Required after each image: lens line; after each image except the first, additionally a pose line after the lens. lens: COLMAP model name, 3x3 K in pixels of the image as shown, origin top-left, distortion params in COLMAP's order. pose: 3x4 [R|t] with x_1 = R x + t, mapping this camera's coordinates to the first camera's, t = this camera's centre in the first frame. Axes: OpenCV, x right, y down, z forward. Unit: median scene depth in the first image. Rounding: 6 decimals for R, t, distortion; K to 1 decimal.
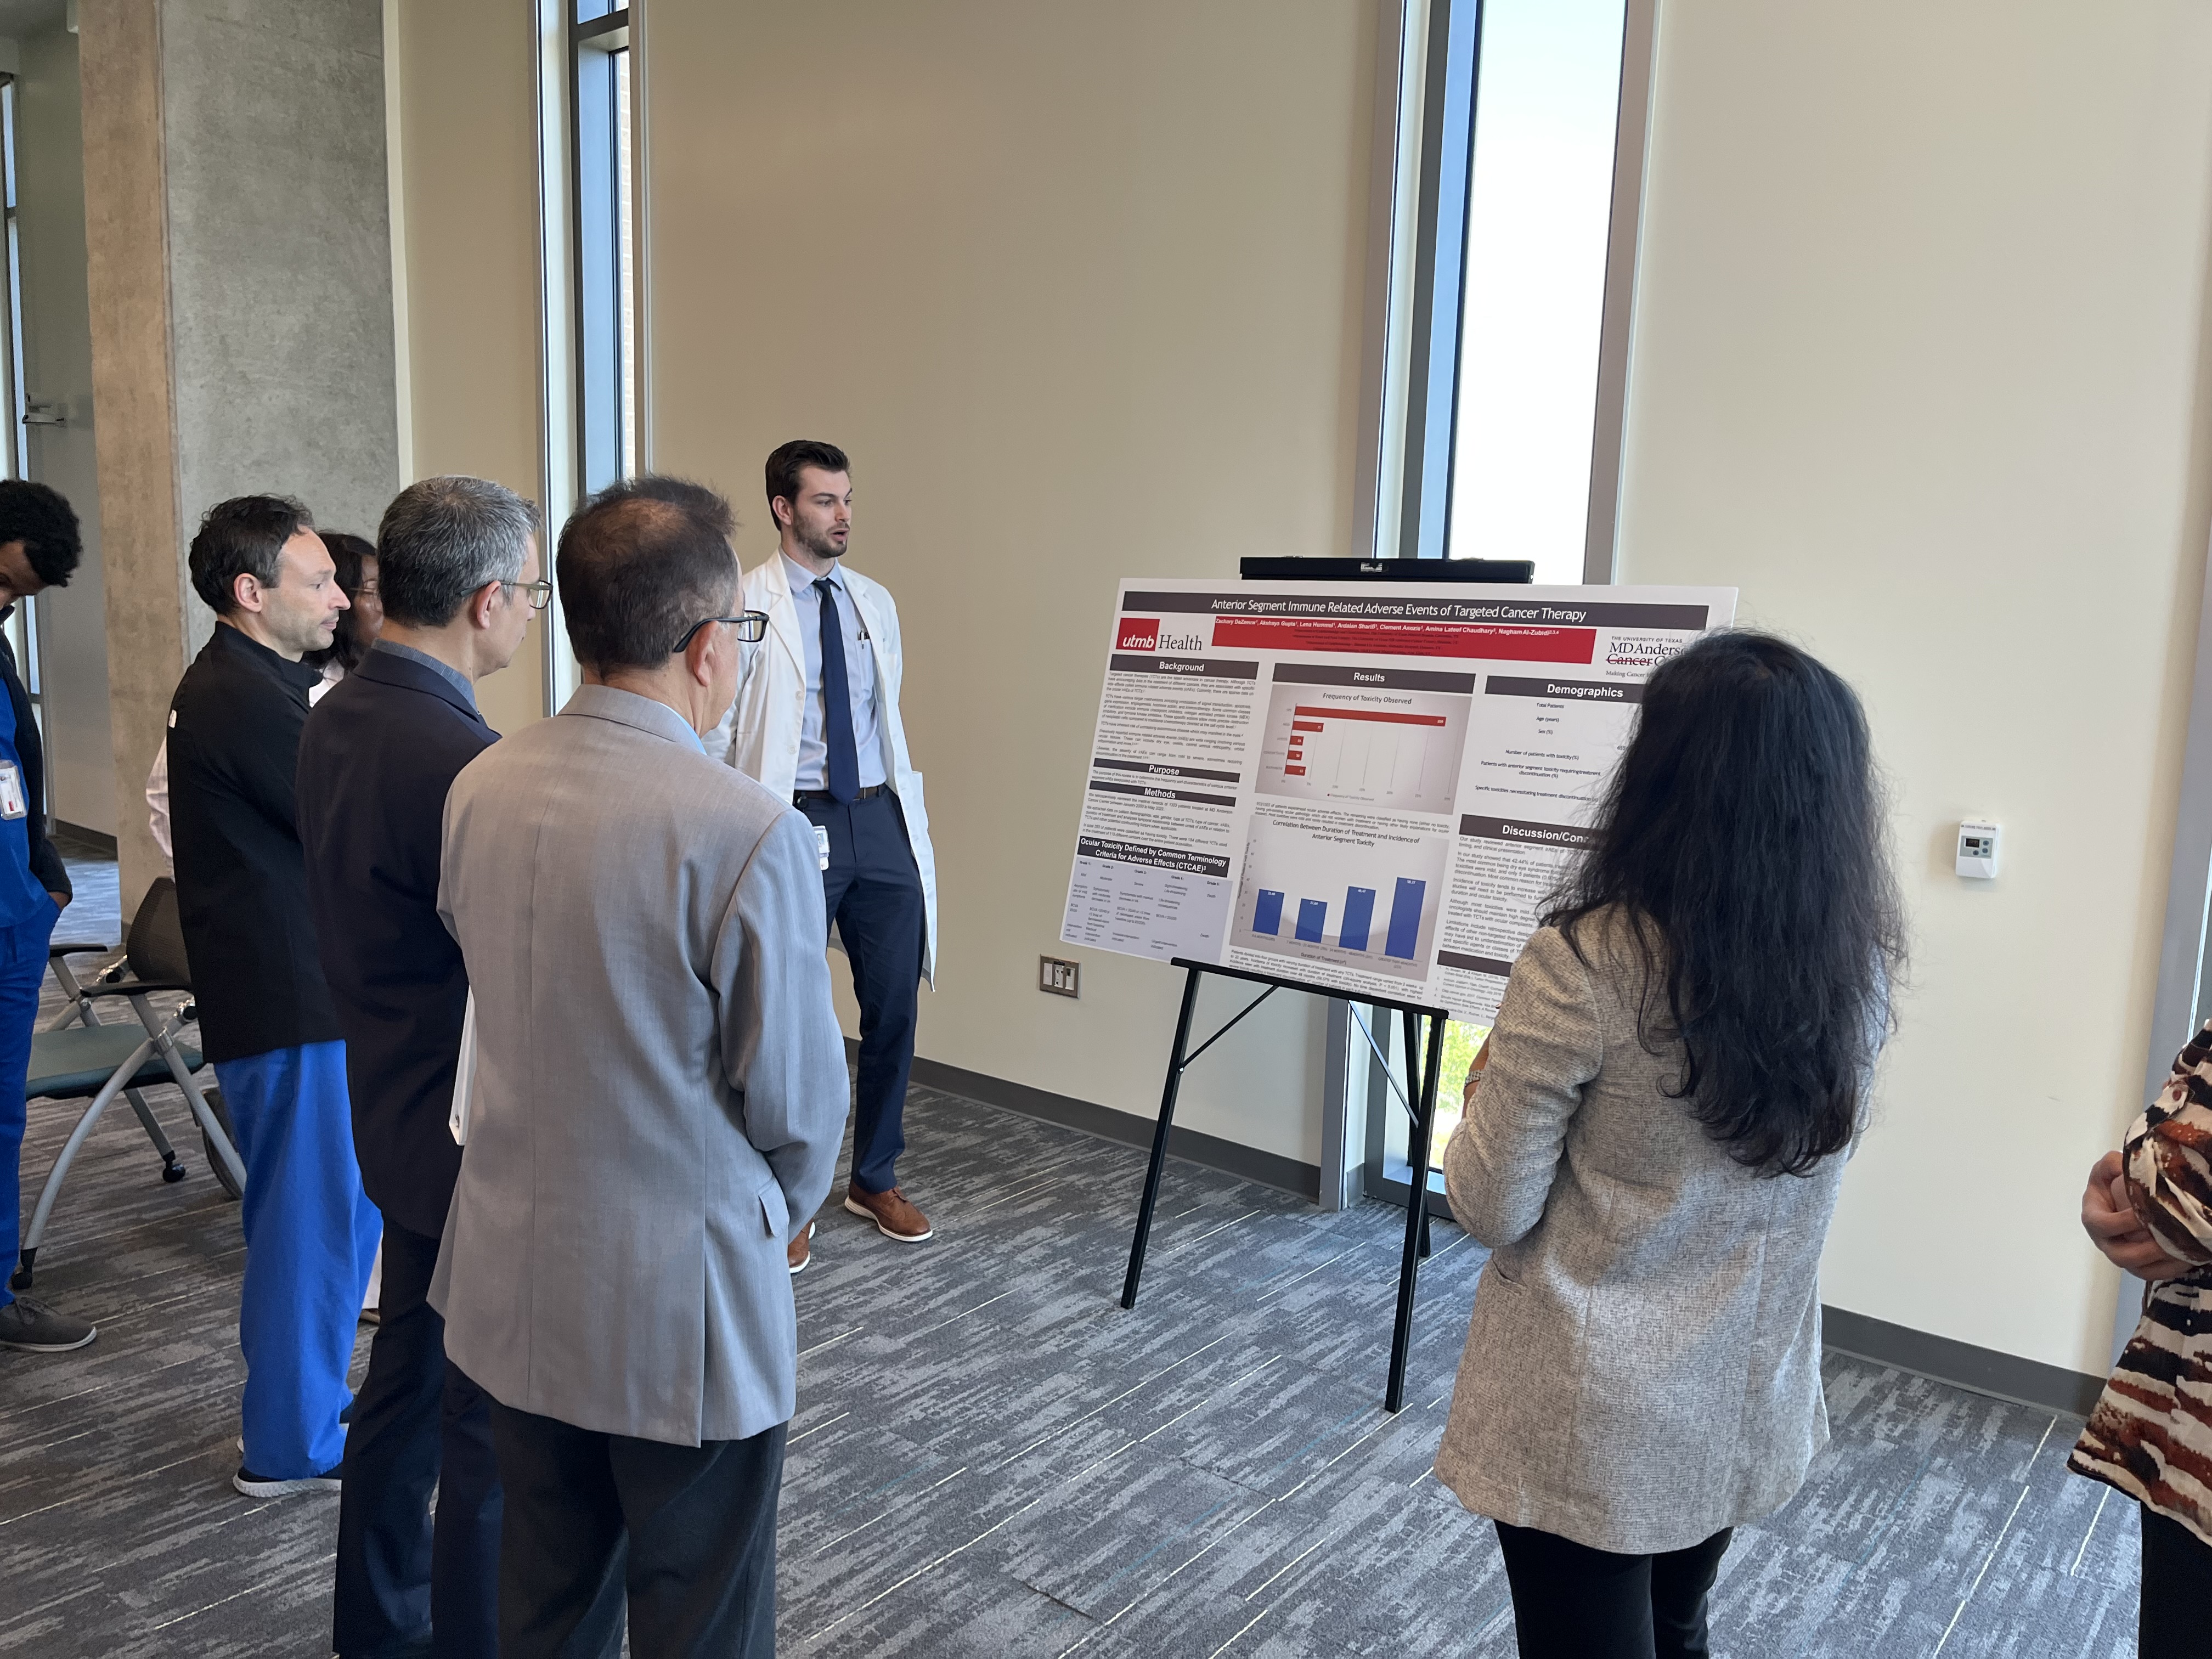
lens RADIAL K [[1695.1, 0, 1090.3], [0, 1695.1, 829.4], [0, 0, 1]] dist [0.031176, -0.035186]
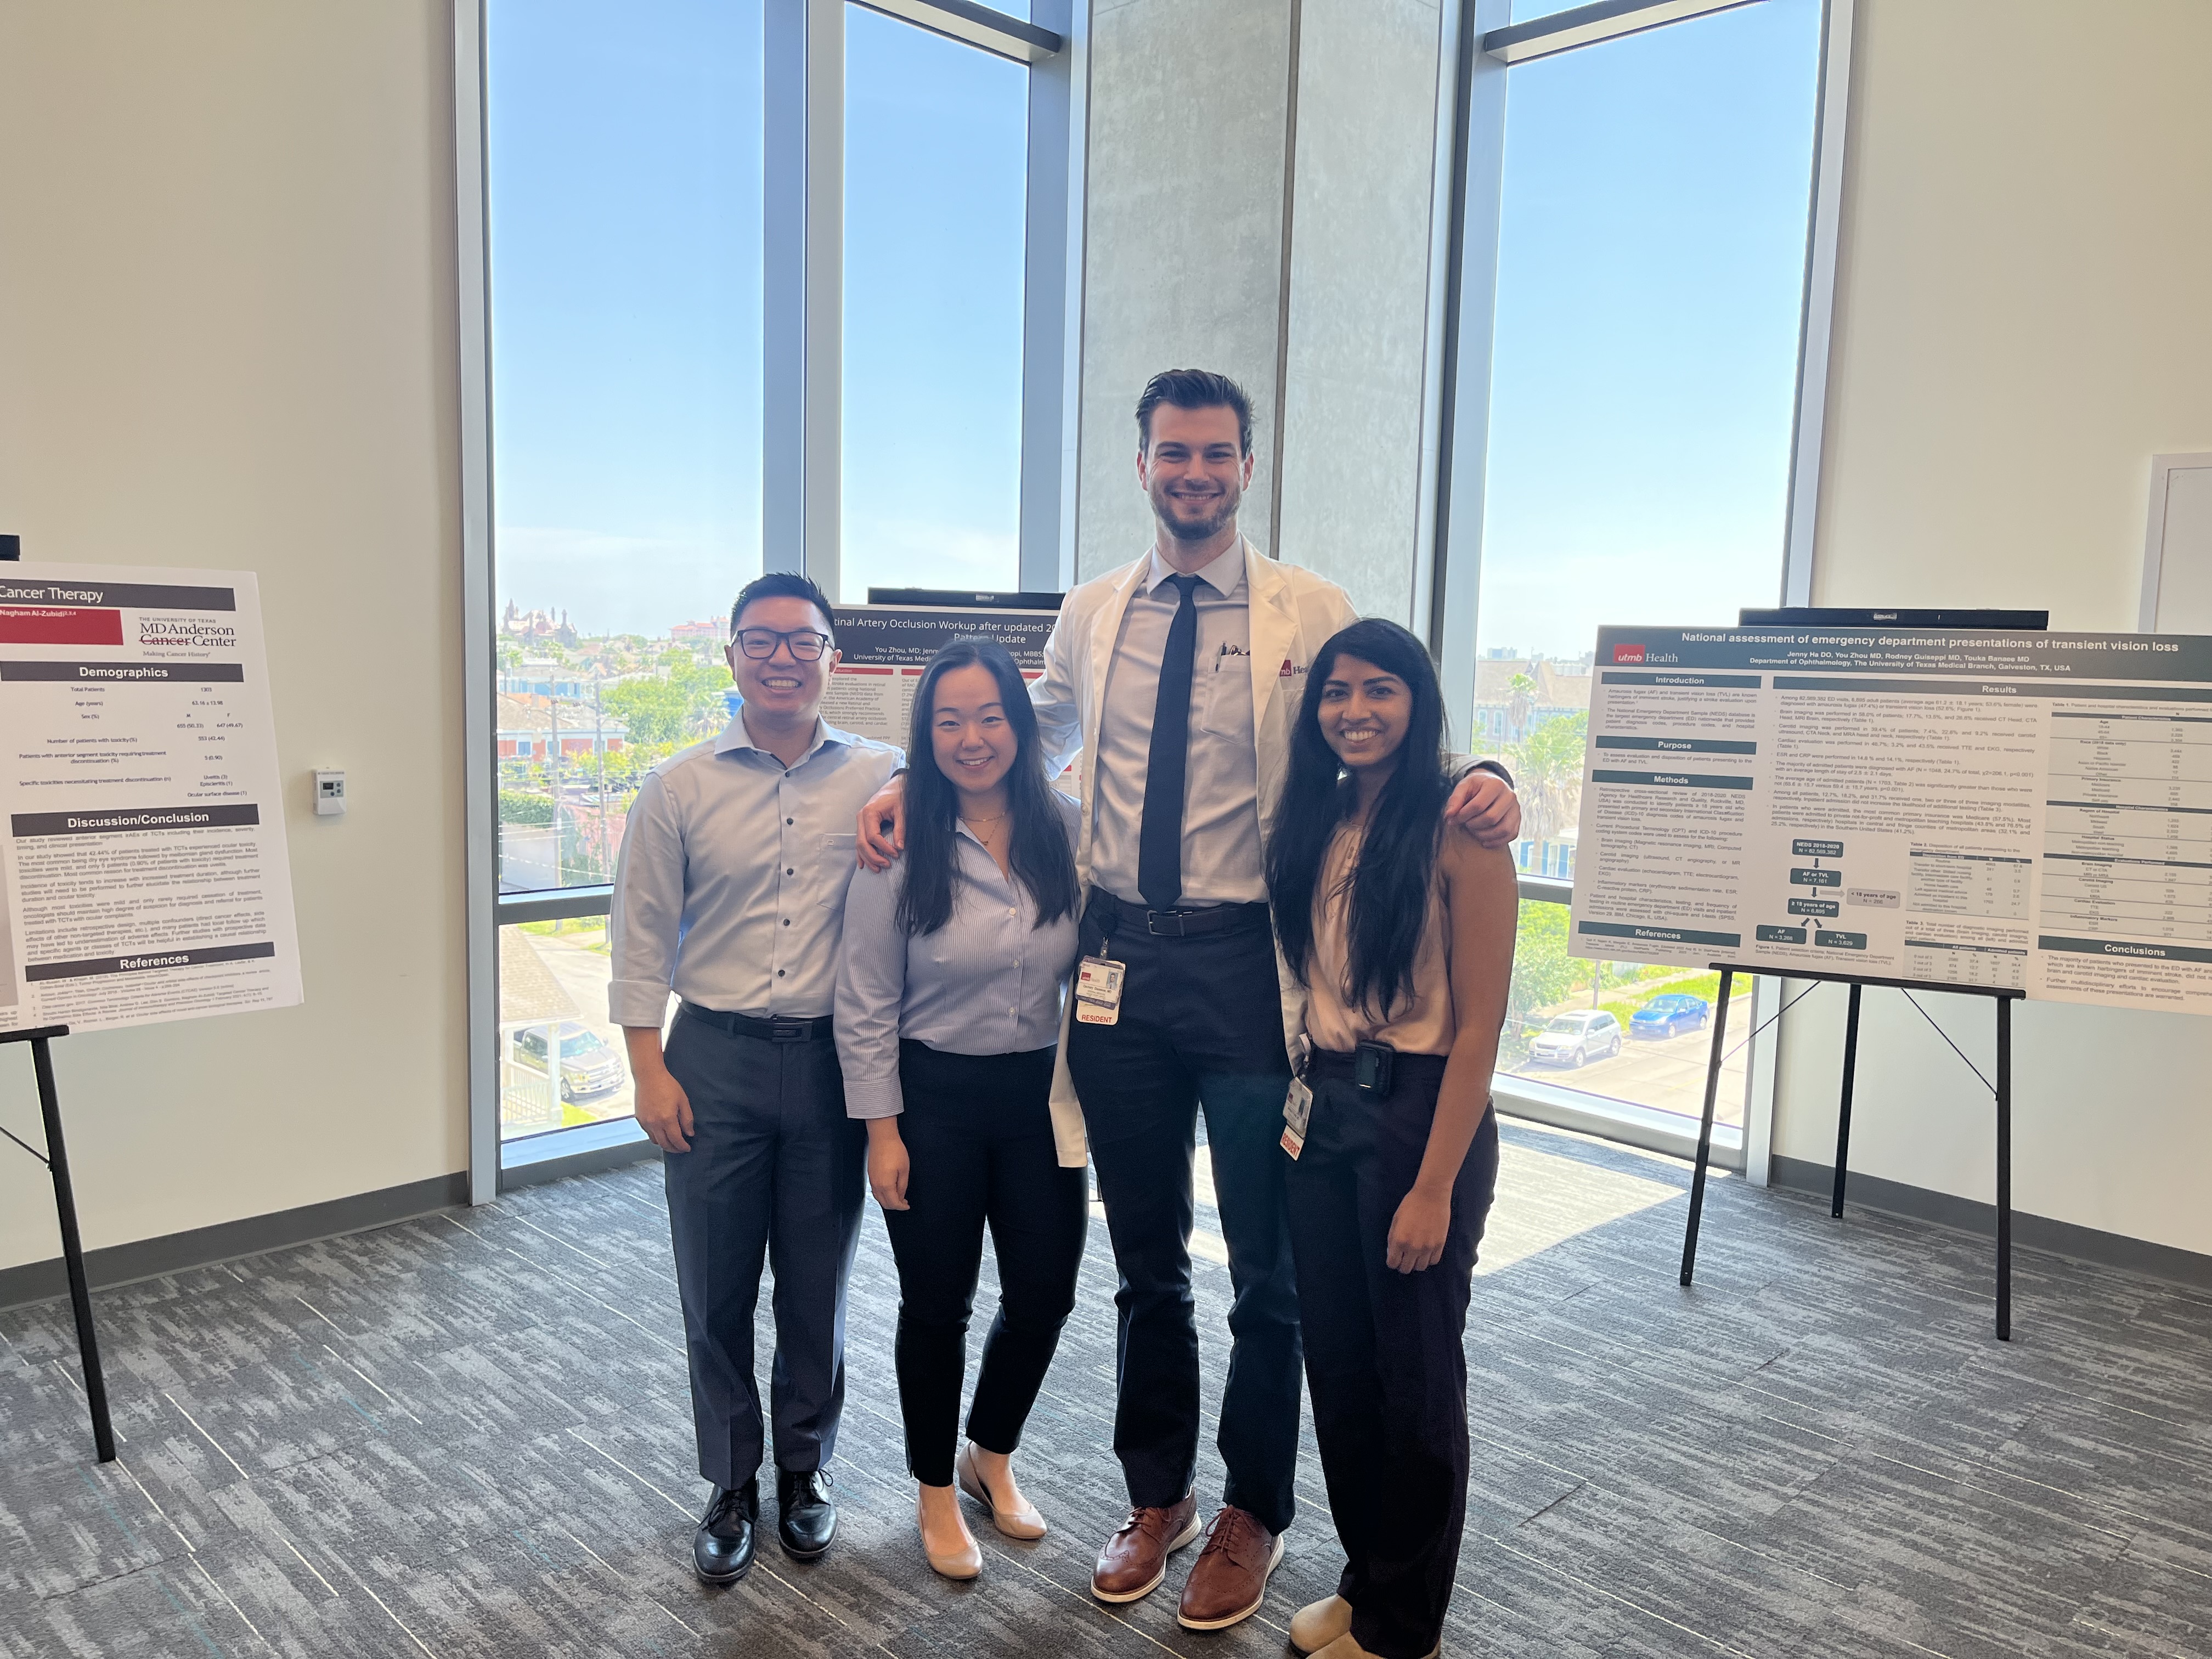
lens RADIAL K [[1695.1, 0, 1104.2], [0, 1695.1, 833.2], [0, 0, 1]] dist [0.031176, -0.035186]
pose [[0.097435, -0.134577, 0.986101, -0.594007], [0.118020, 0.985387, 0.122819, -0.040225], [-0.988219, 0.104412, 0.111894, 0.305996]]
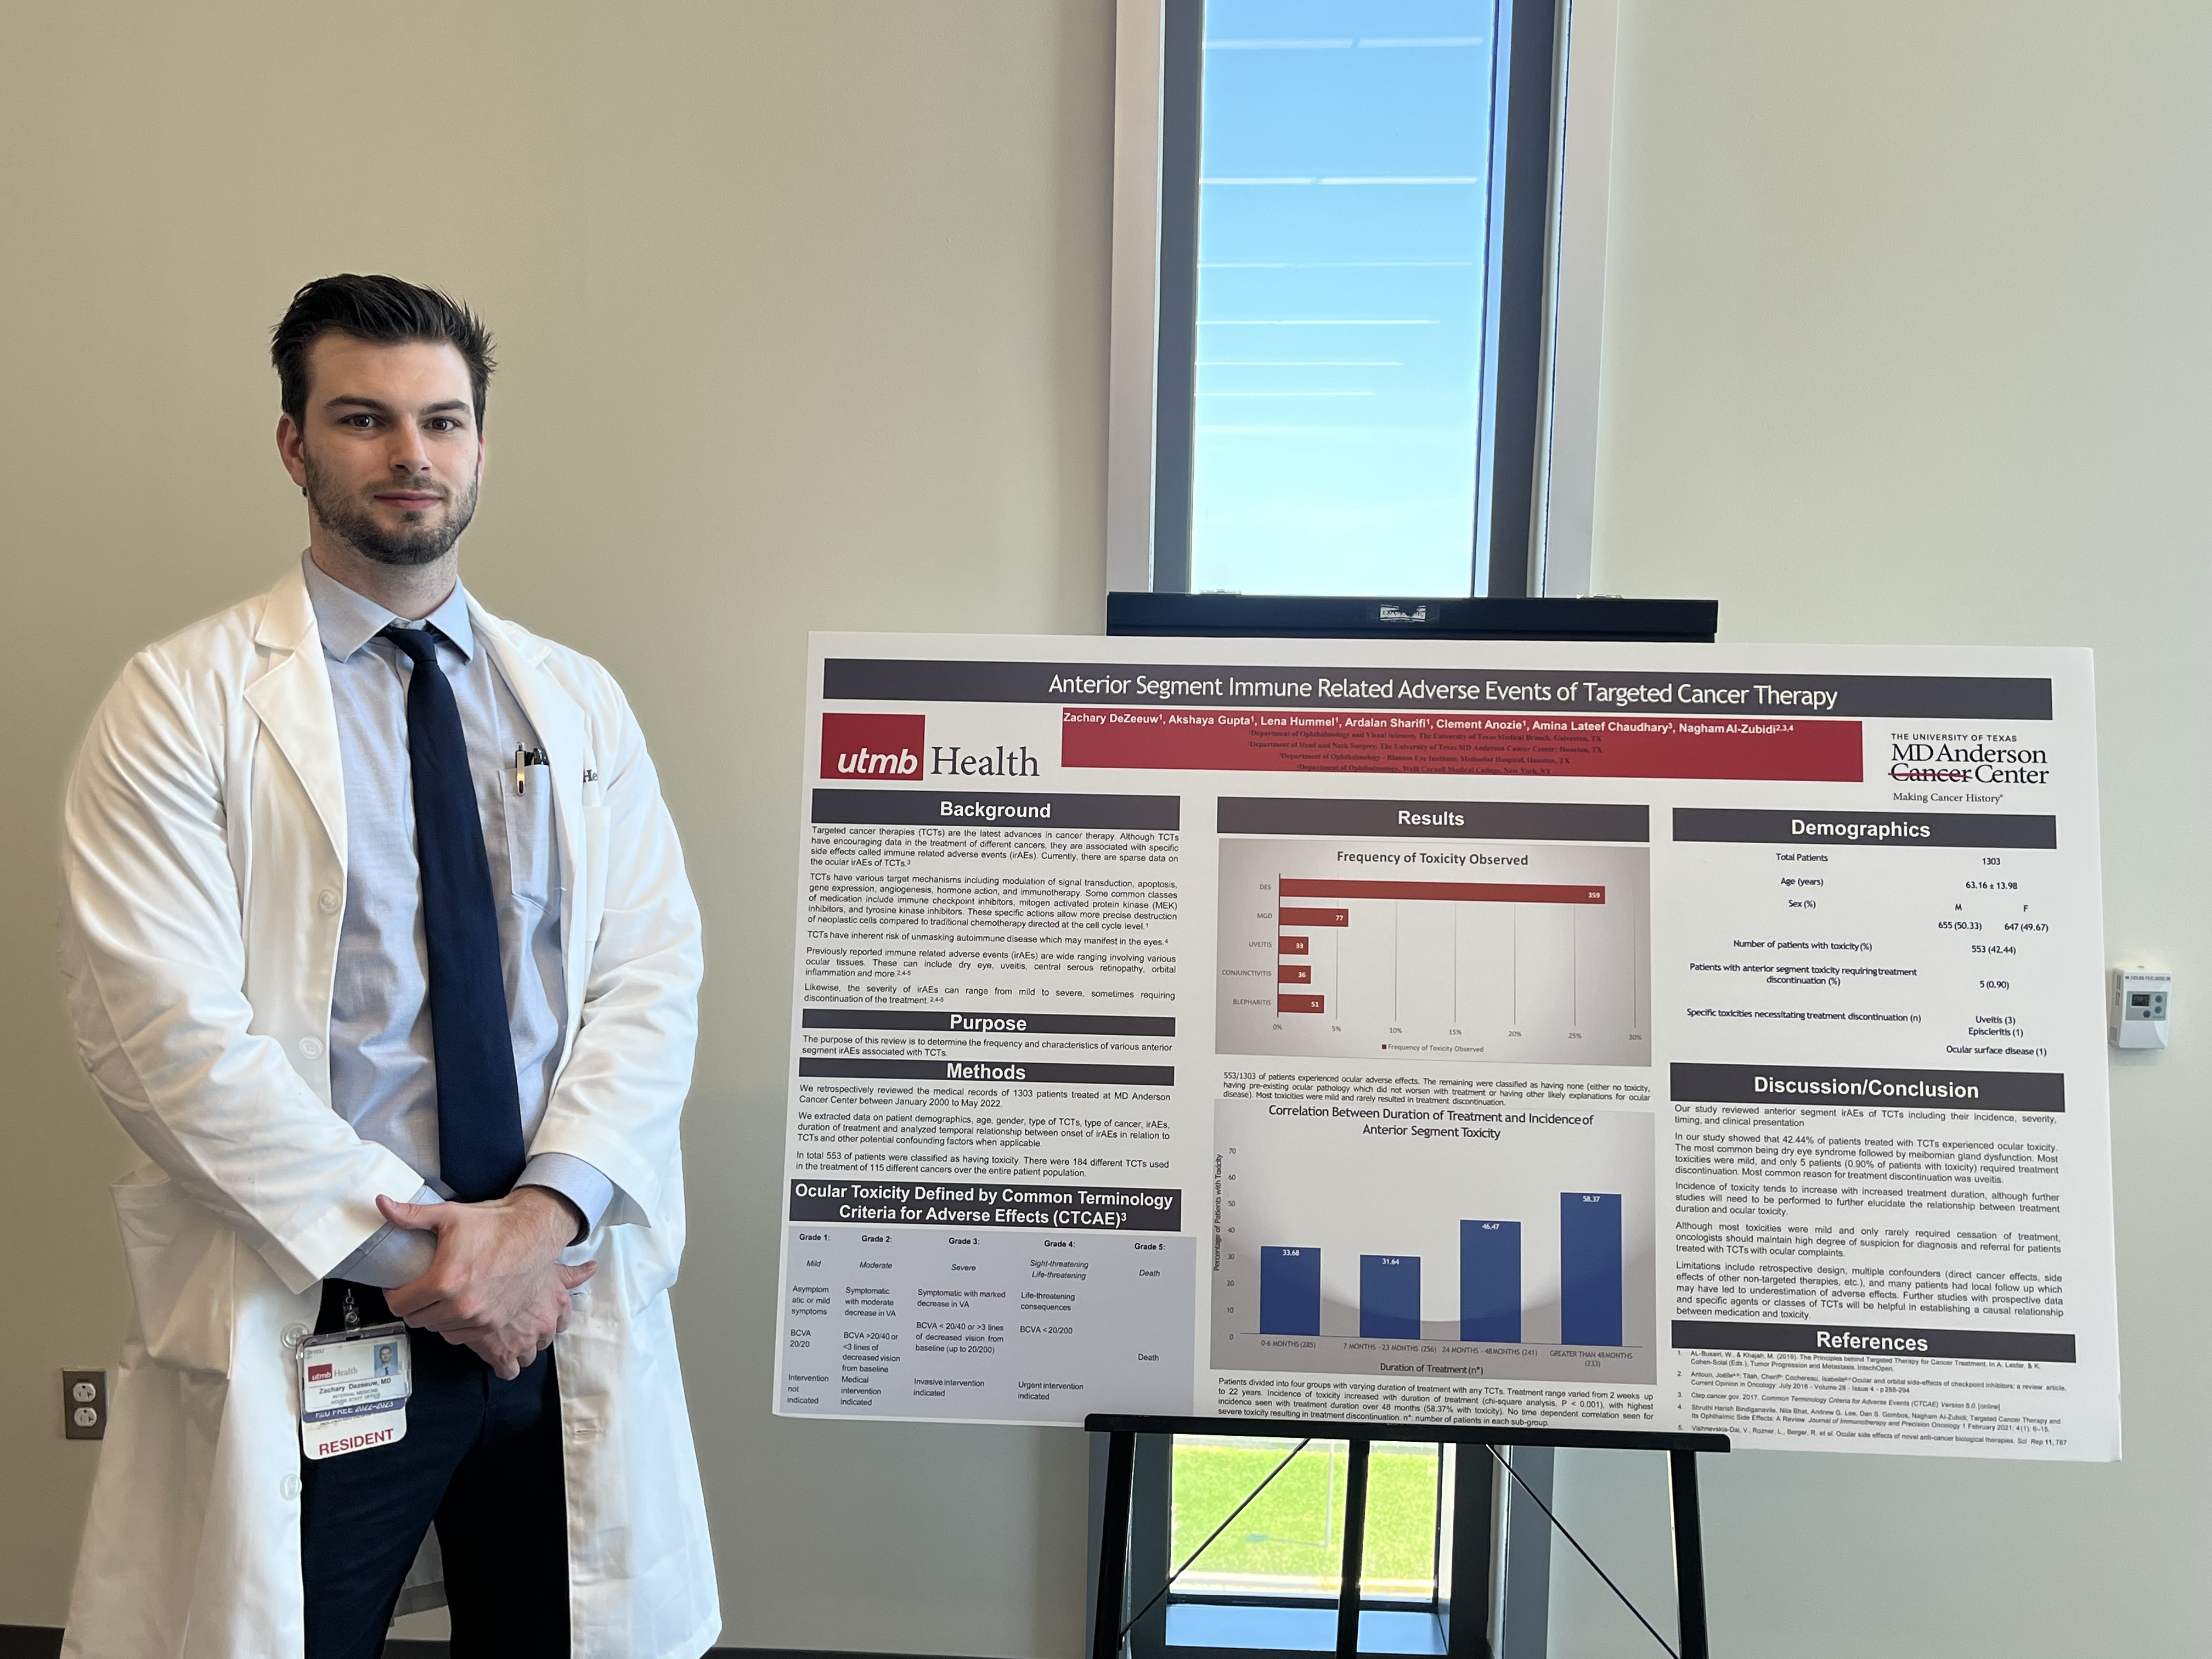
lens RADIAL K [[1897.4, 0, 1161.6], [0, 1897.4, 819.0], [0, 0, 1]] dist [0.048012, -0.032043]
pose [[0.793709, -0.069731, 0.604287, -0.264498], [0.088041, 0.996117, -0.000693, -0.096600], [-0.601892, 0.053752, 0.796766, 0.574949]]
